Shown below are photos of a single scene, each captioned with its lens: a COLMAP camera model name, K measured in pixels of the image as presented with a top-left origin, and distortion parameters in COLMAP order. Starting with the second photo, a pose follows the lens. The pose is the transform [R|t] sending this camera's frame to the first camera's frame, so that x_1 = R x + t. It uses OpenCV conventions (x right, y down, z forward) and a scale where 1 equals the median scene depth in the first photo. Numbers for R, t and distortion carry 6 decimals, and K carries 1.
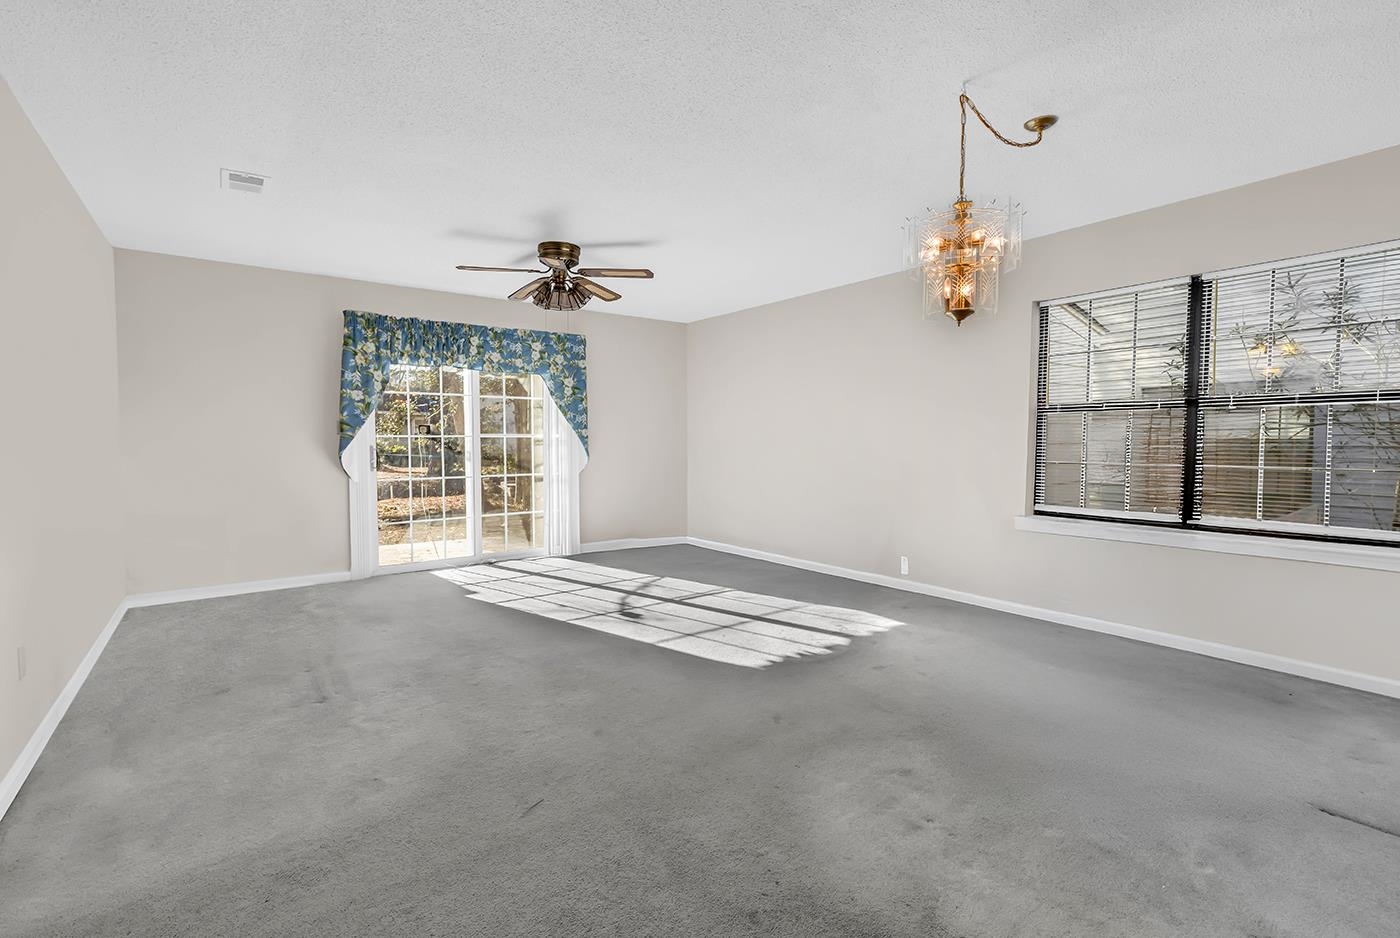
lens RADIAL K [[628.7, 0, 700.0], [0, 628.7, 469.0], [0, 0, 1]] dist [0.001276, 0.000148]
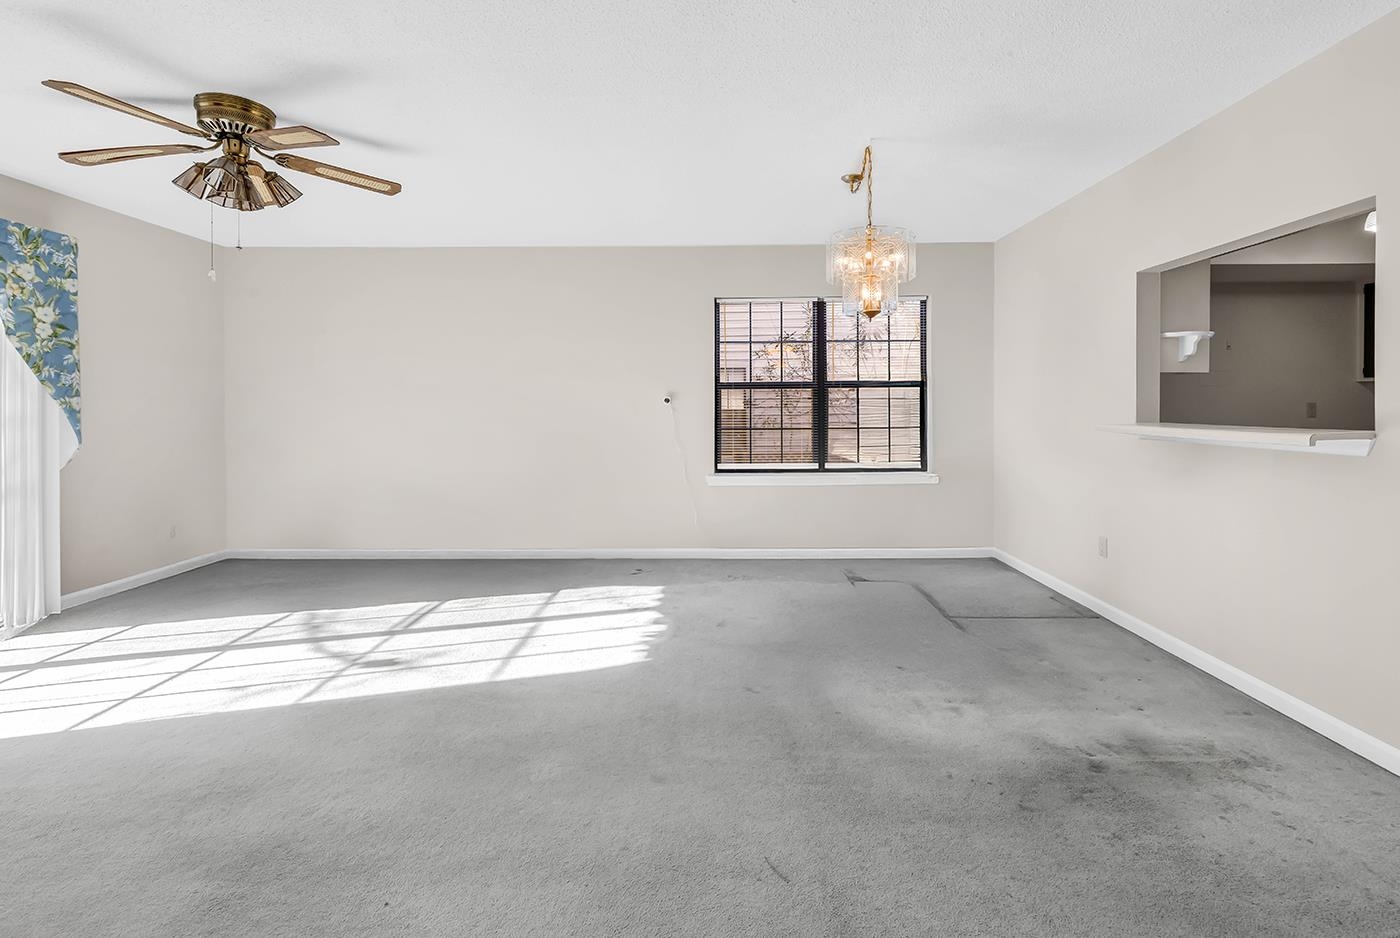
lens RADIAL K [[638.5, 0, 707.2], [0, 638.5, 421.9], [0, 0, 1]] dist [0.000612, 0.000179]
pose [[0.603428, -0.019511, 0.797179, -0.350312], [0.041803, 0.999100, -0.007190, -0.013487], [-0.796321, 0.037664, 0.603701, 0.201447]]
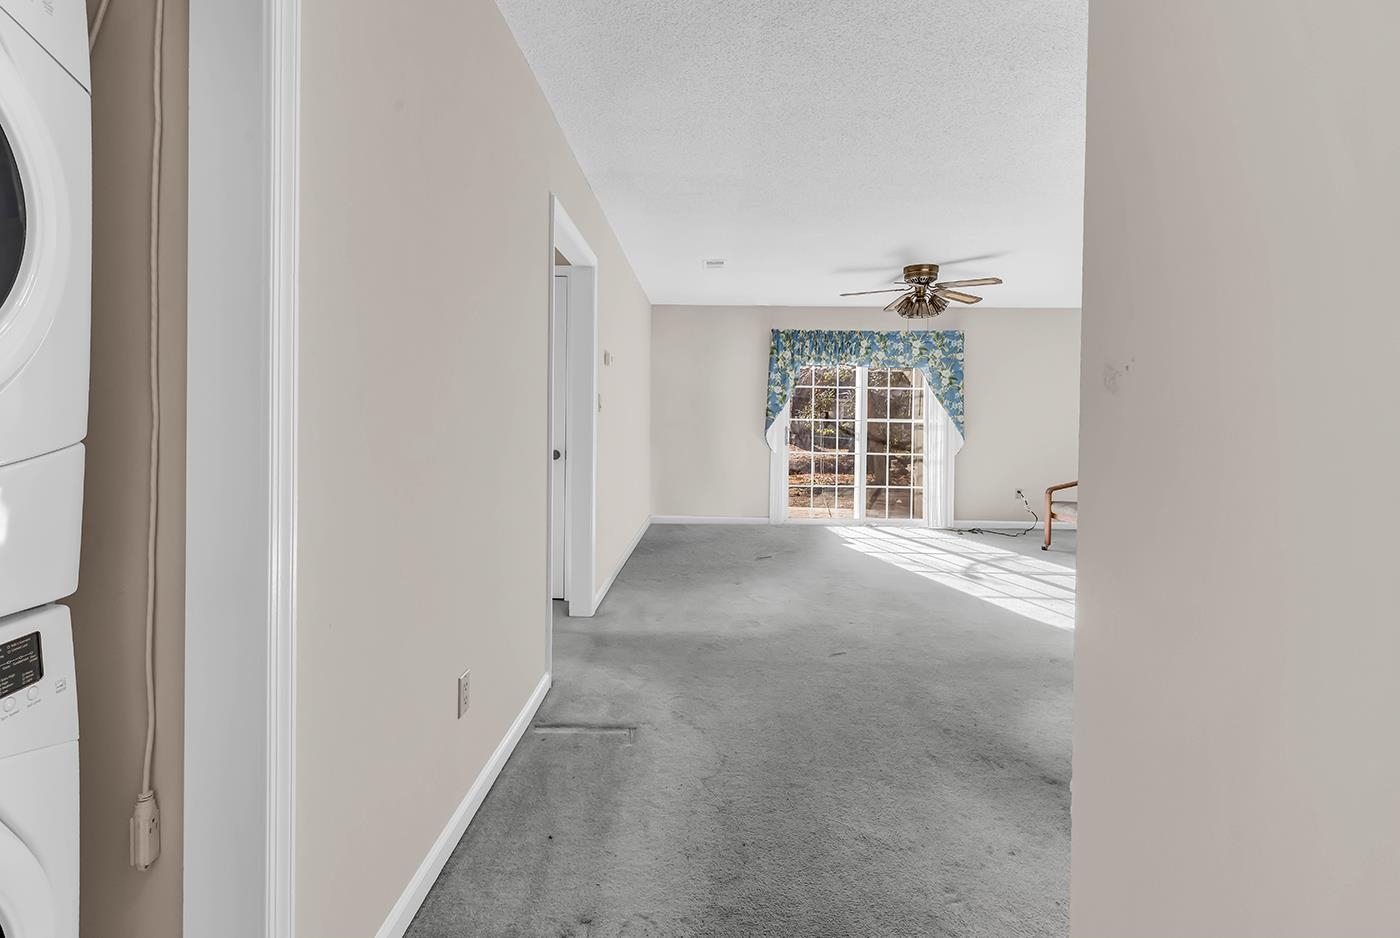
lens RADIAL K [[630.5, 0, 699.3], [0, 630.5, 428.1], [0, 0, 1]] dist [0.000663, 0.000038]
pose [[0.792305, 0.019087, -0.609826, 0.147616], [-0.044470, 0.998659, -0.026521, 0.010097], [0.608502, 0.048132, 0.792091, -0.176075]]
